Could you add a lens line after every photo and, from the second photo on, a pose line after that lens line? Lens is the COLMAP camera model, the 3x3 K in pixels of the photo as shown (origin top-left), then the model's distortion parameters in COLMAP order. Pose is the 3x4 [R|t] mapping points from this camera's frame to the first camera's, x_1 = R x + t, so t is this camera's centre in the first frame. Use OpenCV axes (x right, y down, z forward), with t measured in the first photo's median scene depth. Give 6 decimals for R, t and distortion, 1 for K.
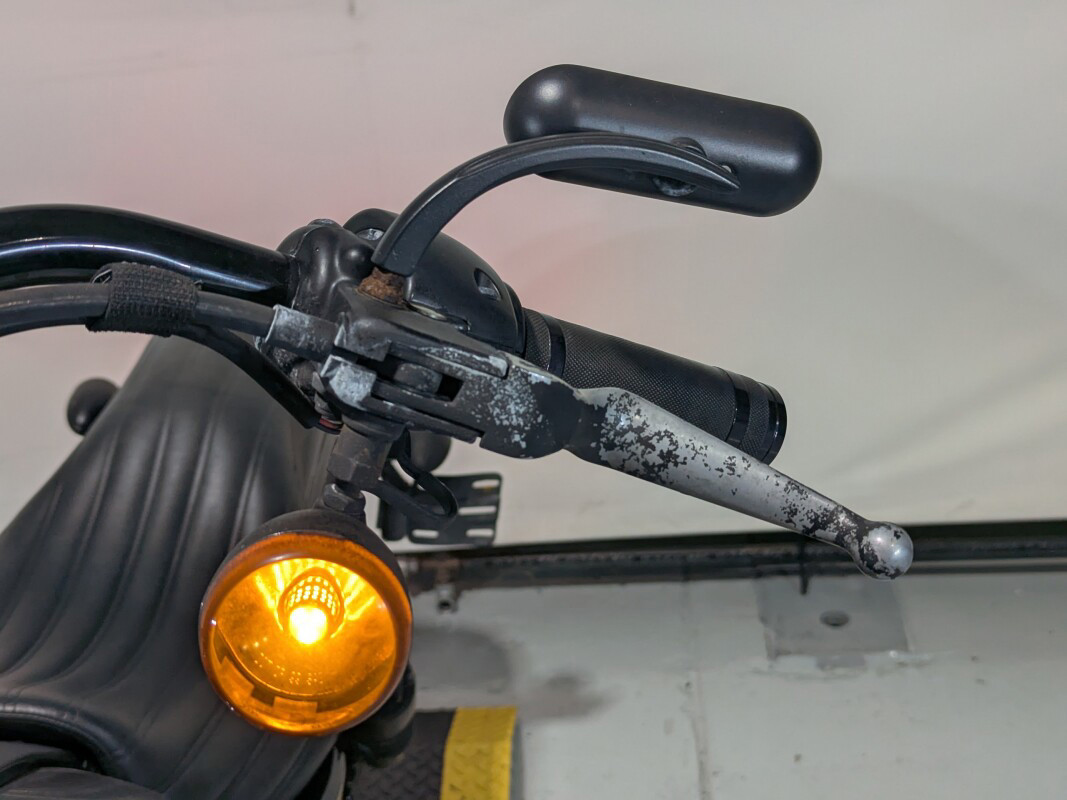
lens RADIAL K [[1657.4, 0, 533.5], [0, 1657.4, 400.0], [0, 0, 1]] dist [0.146017, -0.587362]
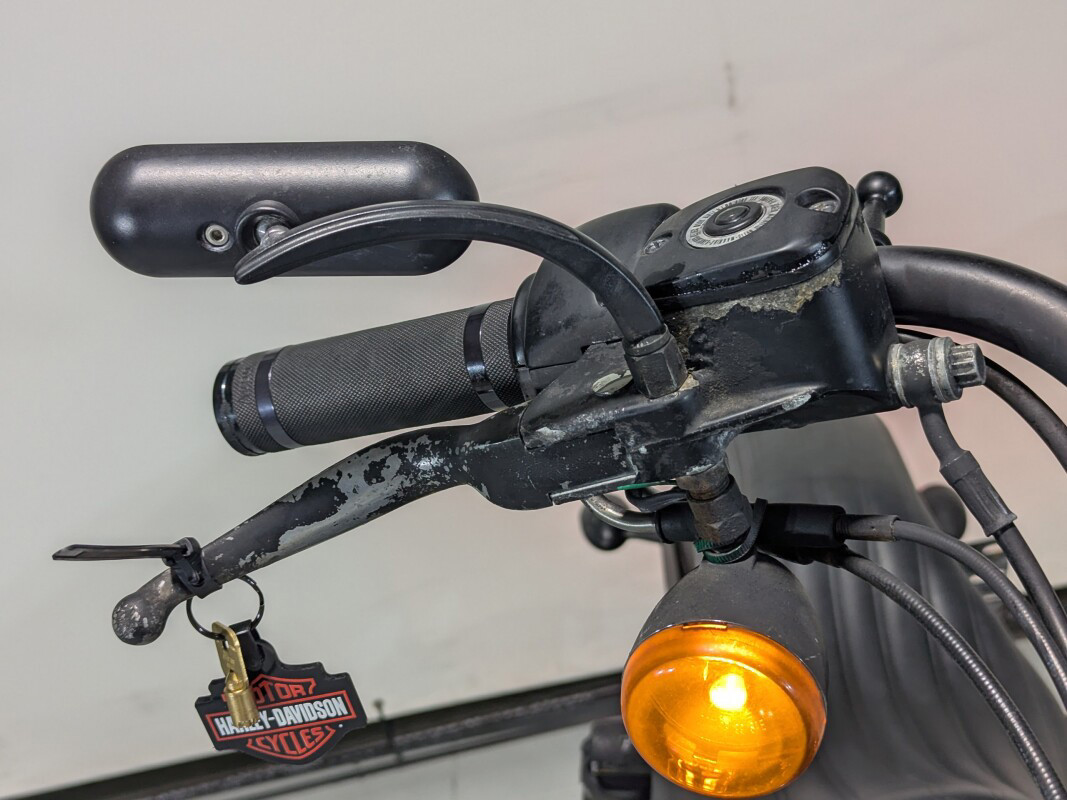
lens RADIAL K [[1657.4, 0, 533.5], [0, 1657.4, 400.0], [0, 0, 1]] dist [0.146017, -0.587362]
pose [[0.990959, -0.133255, -0.015611, -0.924794], [0.132127, 0.989479, -0.058931, -0.045388], [0.023300, 0.056336, 0.998140, -0.017560]]
